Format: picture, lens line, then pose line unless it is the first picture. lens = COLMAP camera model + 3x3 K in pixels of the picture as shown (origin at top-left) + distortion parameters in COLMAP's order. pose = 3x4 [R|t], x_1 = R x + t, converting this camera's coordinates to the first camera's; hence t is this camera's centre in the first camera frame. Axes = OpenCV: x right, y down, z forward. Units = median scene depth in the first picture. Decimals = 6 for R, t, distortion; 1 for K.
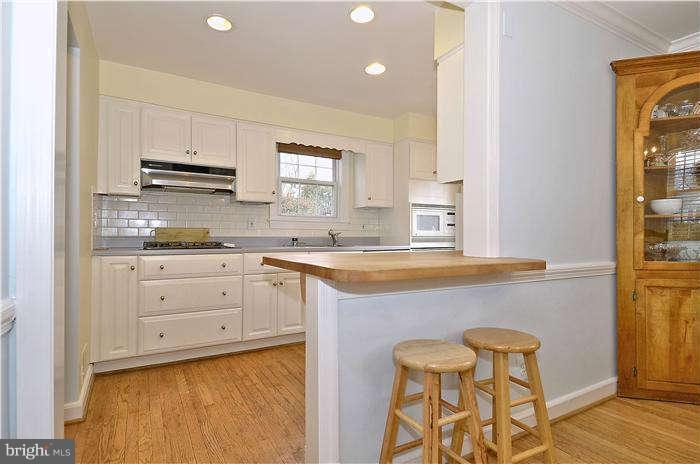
lens RADIAL K [[362.8, 0, 351.5], [0, 362.8, 233.0], [0, 0, 1]] dist [0.030289, -0.002011]
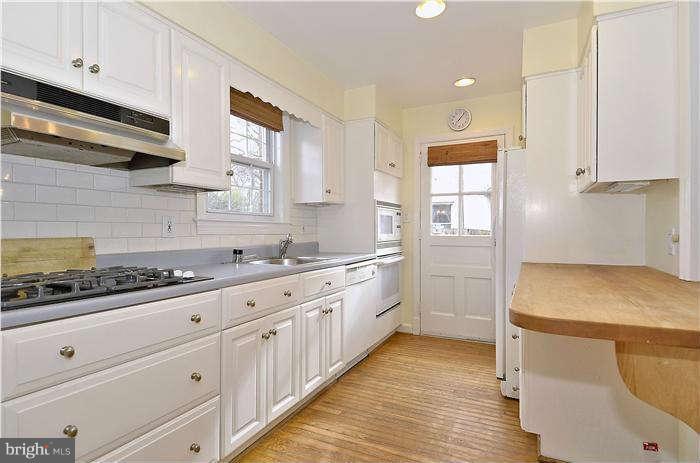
lens RADIAL K [[367.8, 0, 353.8], [0, 367.8, 231.0], [0, 0, 1]] dist [-0.002967, -0.000475]
pose [[0.819778, -0.006151, 0.572649, -0.339056], [-0.000461, 0.999935, 0.011400, -0.023602], [-0.572682, -0.009610, 0.819722, 0.365216]]
